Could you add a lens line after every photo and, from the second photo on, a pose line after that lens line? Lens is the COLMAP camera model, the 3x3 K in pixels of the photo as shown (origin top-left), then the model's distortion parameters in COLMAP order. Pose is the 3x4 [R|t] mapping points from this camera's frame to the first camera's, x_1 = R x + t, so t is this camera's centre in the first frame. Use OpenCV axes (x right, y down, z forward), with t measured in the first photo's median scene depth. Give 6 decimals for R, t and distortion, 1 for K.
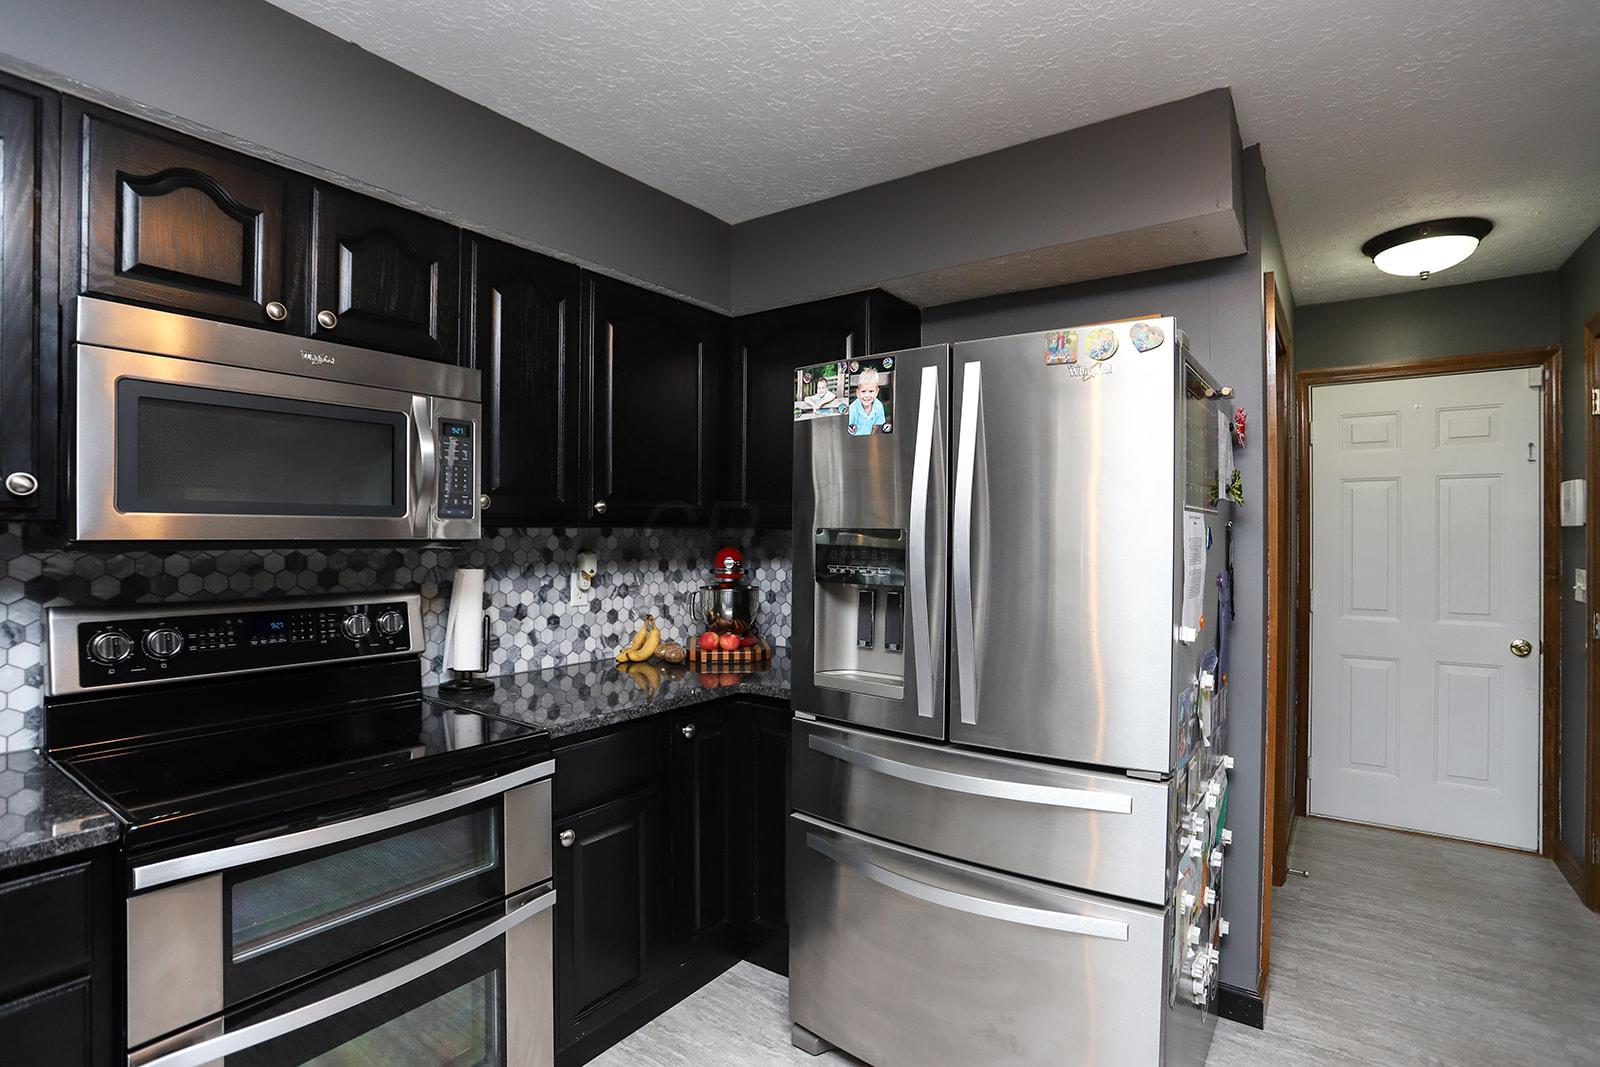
lens RADIAL K [[771.3, 0, 800.0], [0, 771.3, 533.5], [0, 0, 1]] dist [-0.063994, 0.035741]
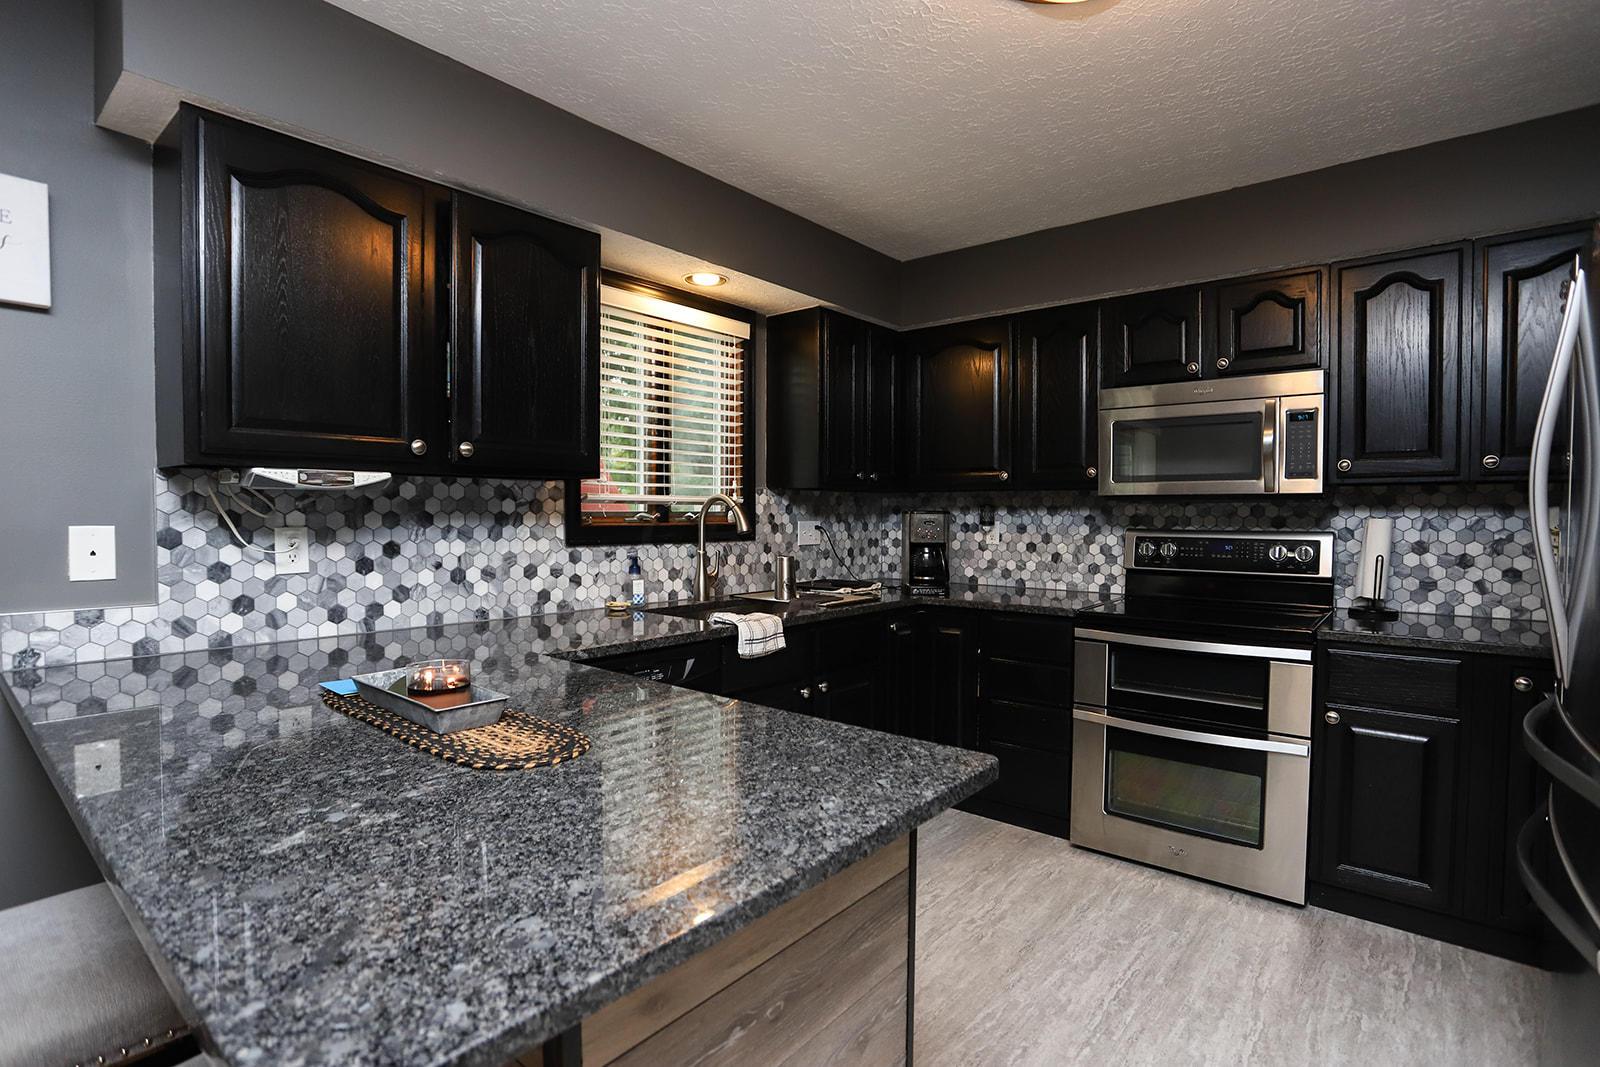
lens RADIAL K [[771.3, 0, 800.0], [0, 771.3, 533.5], [0, 0, 1]] dist [-0.063994, 0.035741]
pose [[-0.059739, 0.028060, -0.997820, 0.912936], [0.002295, 0.999606, 0.027973, 0.036726], [0.998211, -0.000619, -0.059779, 0.134434]]
